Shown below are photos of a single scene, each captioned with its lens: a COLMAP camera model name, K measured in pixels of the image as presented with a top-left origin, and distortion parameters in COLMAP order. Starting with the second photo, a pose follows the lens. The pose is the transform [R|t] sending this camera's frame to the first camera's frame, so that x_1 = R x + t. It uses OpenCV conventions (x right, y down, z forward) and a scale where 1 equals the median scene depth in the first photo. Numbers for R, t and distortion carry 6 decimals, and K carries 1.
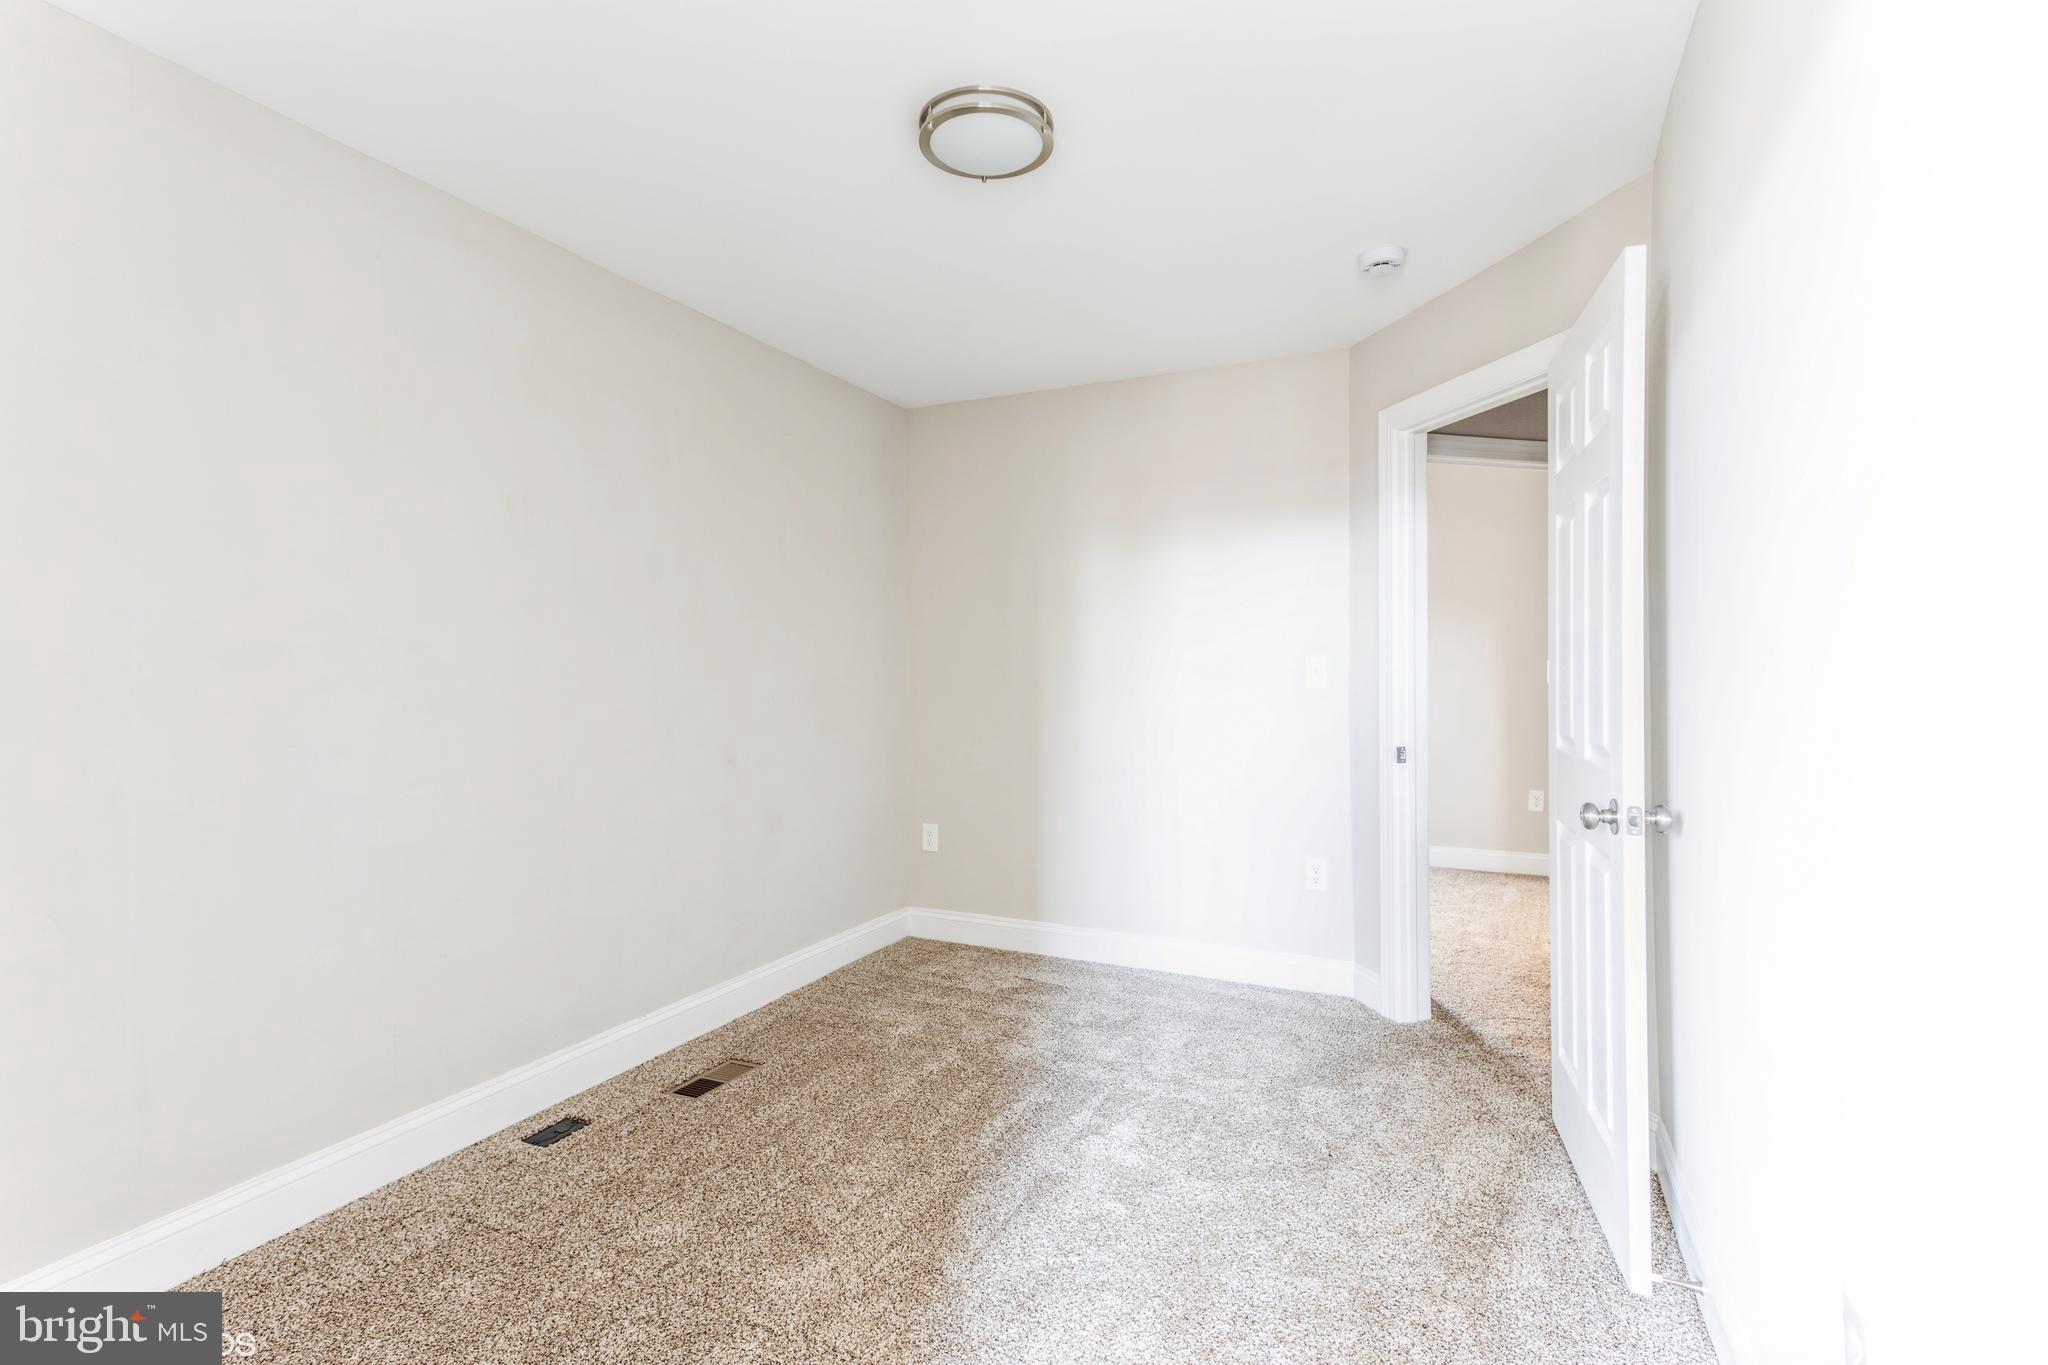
lens RADIAL K [[994.0, 0, 1032.4], [0, 994.0, 669.6], [0, 0, 1]] dist [0.017196, 0.000431]
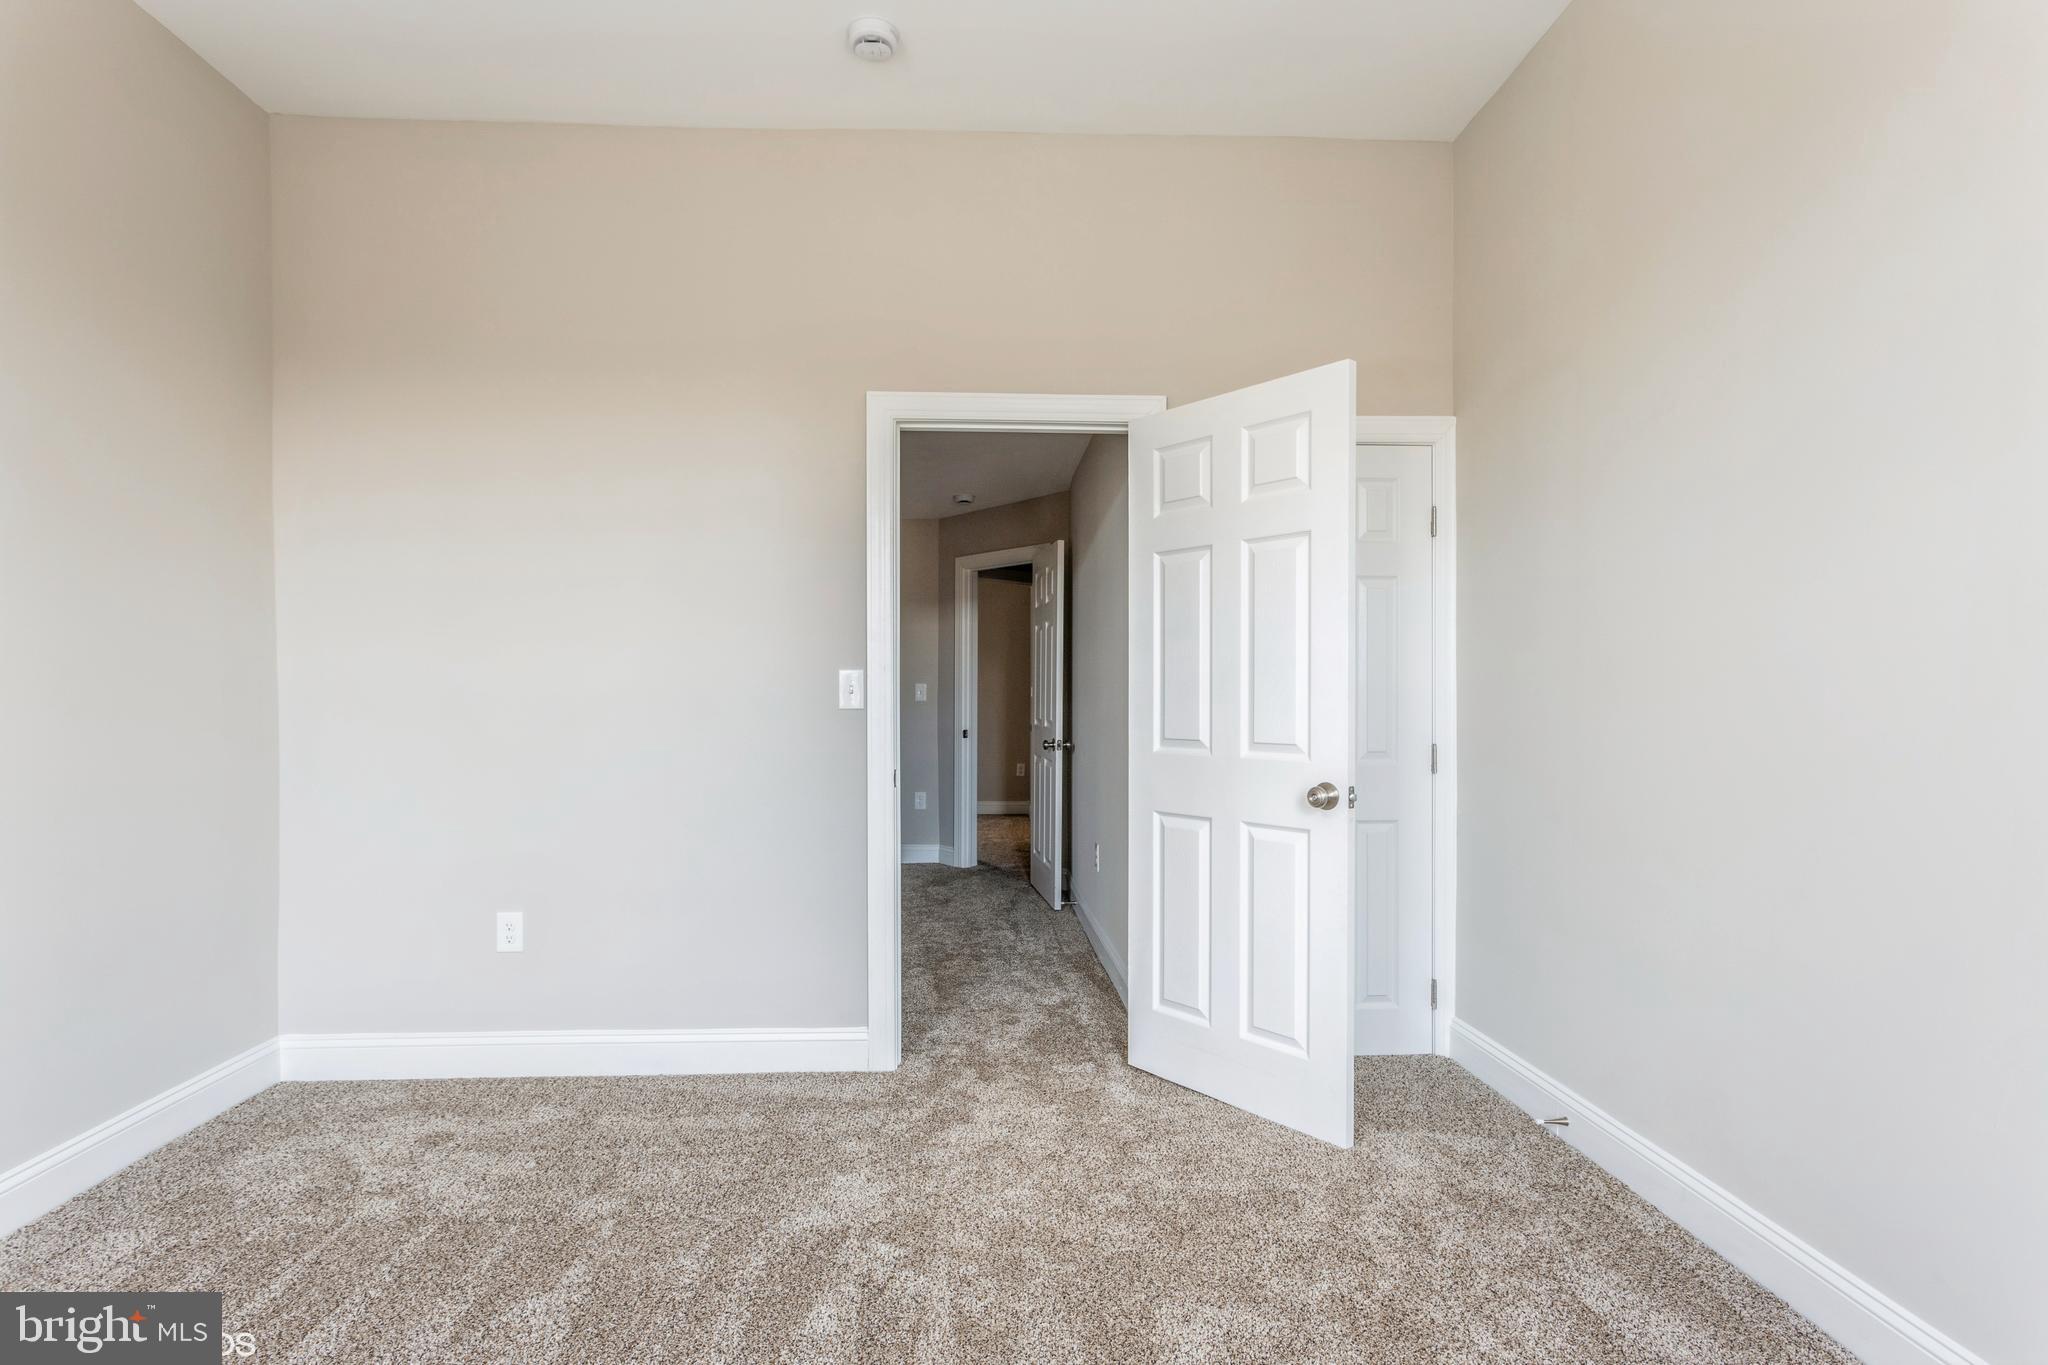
lens RADIAL K [[994.0, 0, 1022.4], [0, 994.0, 688.7], [0, 0, 1]] dist [0.017196, 0.000431]
pose [[0.890346, 0.008865, 0.455199, -0.529005], [-0.008554, 0.999960, -0.002743, 0.002159], [-0.455204, -0.001452, 0.890386, -0.998886]]
